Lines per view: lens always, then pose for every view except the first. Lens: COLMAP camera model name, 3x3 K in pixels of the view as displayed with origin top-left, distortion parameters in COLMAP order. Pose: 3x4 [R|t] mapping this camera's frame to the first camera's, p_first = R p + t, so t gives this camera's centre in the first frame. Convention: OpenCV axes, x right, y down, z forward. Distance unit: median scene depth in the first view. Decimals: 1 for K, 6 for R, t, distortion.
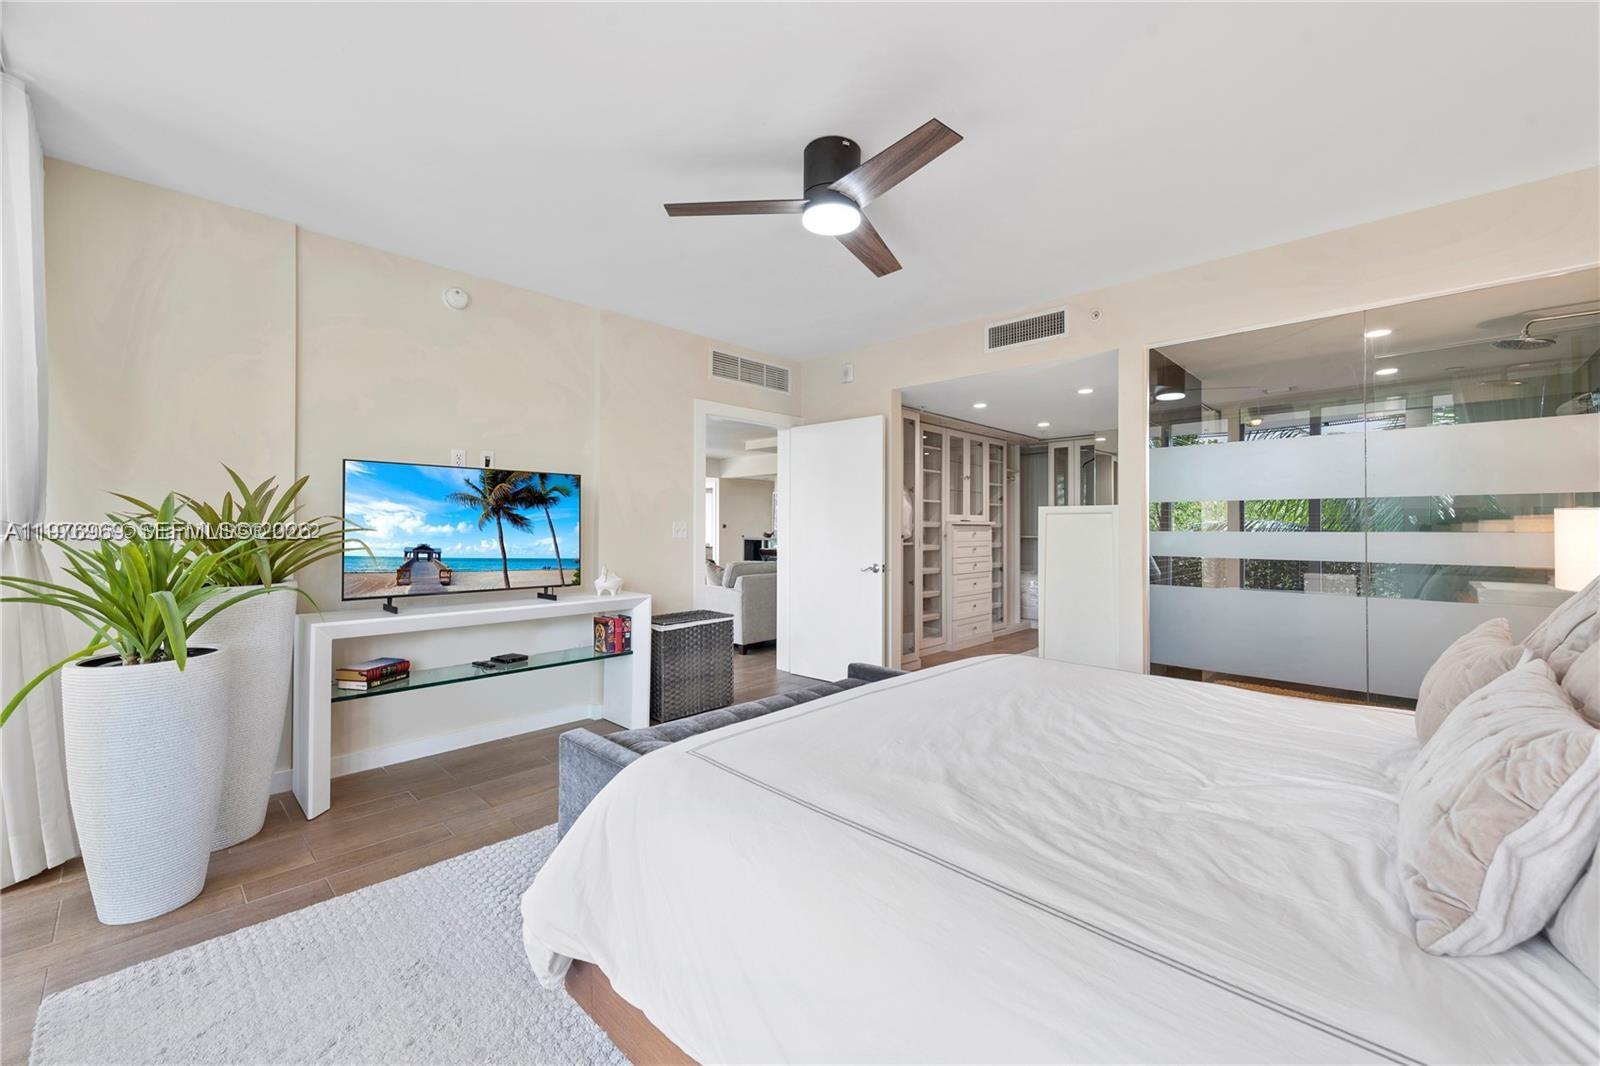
lens RADIAL K [[620.0, 0, 794.1], [0, 620.0, 529.9], [0, 0, 1]] dist [0.017732, -0.006778]
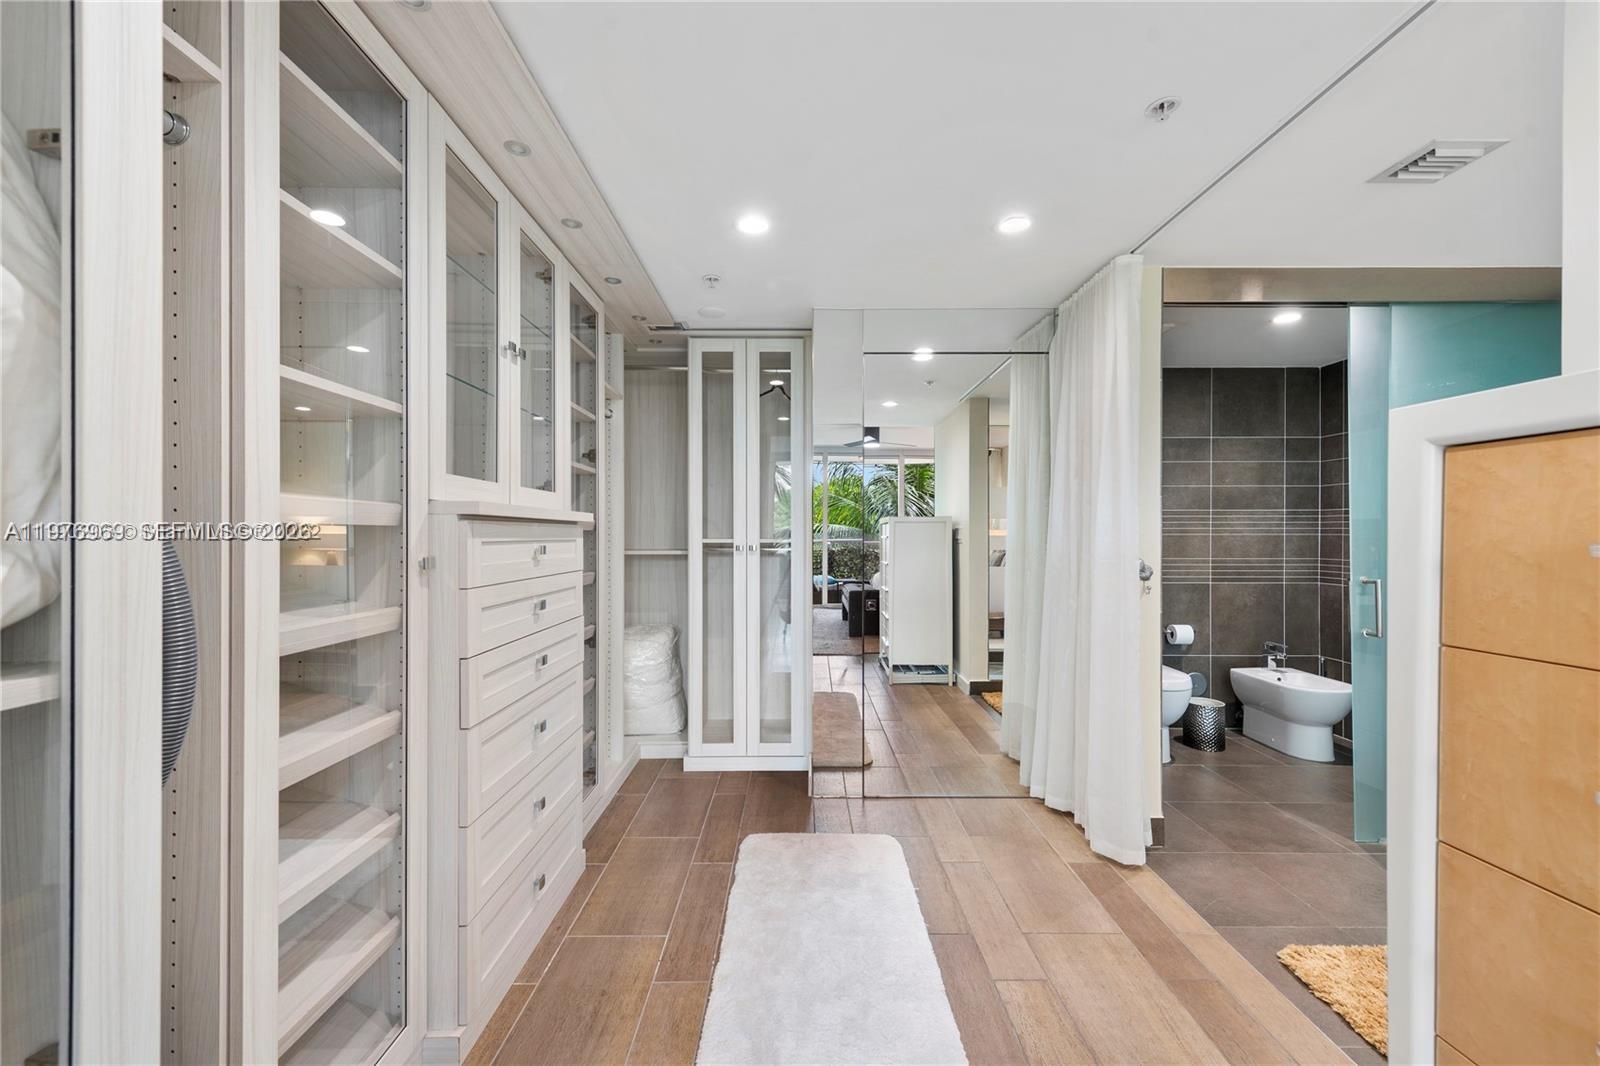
lens RADIAL K [[620.0, 0, 794.1], [0, 620.0, 529.9], [0, 0, 1]] dist [0.017732, -0.006778]
pose [[0.713687, 0.005645, 0.700442, 0.163975], [-0.003251, 0.999983, -0.004746, -0.001922], [-0.700457, 0.001111, 0.713694, 0.679009]]
